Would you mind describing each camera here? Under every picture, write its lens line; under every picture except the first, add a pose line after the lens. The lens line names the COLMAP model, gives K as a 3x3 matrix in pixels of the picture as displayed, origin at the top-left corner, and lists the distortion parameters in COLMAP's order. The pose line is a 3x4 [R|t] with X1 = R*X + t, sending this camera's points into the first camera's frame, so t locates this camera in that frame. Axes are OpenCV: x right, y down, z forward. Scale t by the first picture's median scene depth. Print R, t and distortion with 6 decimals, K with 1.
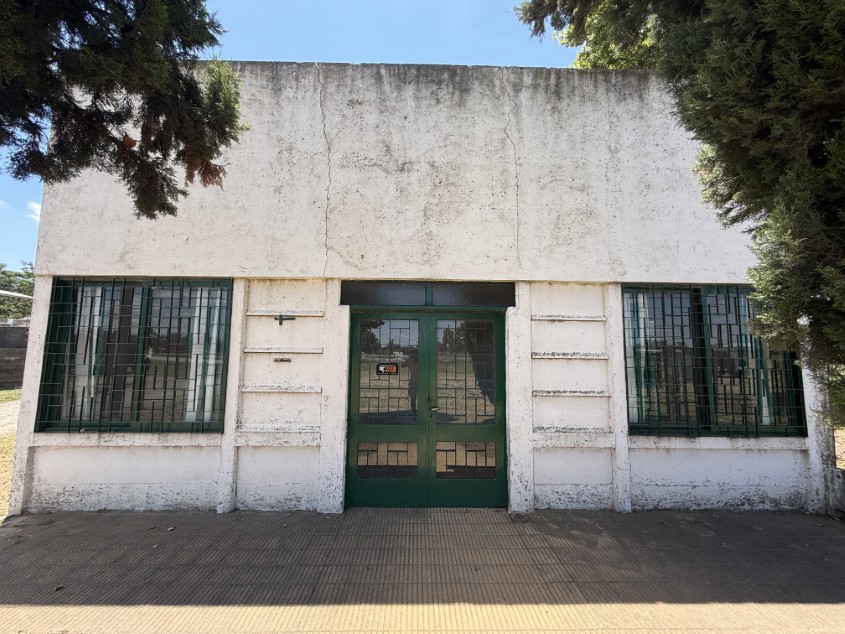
lens RADIAL K [[337.5, 0, 421.7], [0, 337.5, 317.2], [0, 0, 1]] dist [-0.001360, 0.000478]
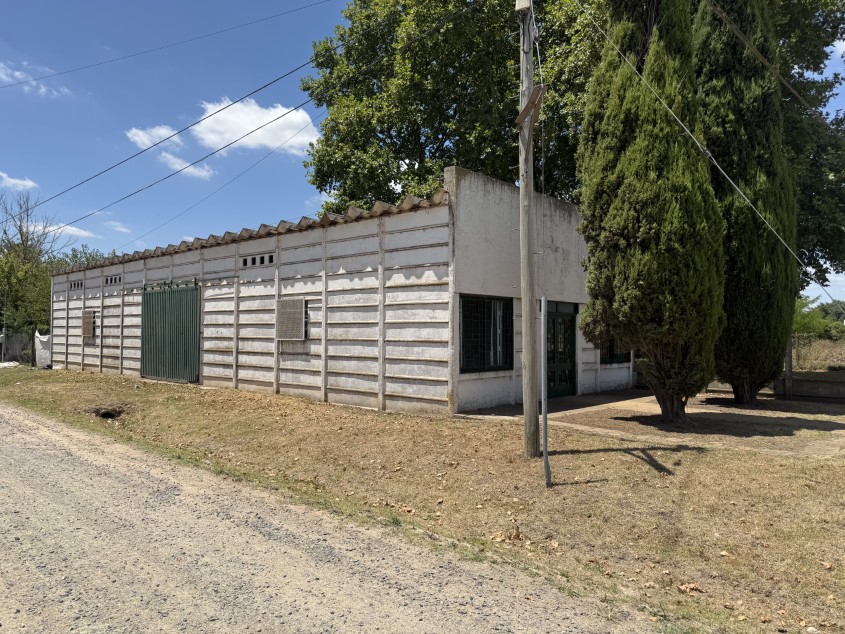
lens RADIAL K [[617.3, 0, 422.5], [0, 617.3, 317.0], [0, 0, 1]] dist [0.139085, -0.214093]
pose [[0.678227, 0.015671, 0.734685, -3.746945], [-0.076662, 0.995826, 0.049530, -0.142904], [-0.730842, -0.089915, 0.676598, -1.191593]]
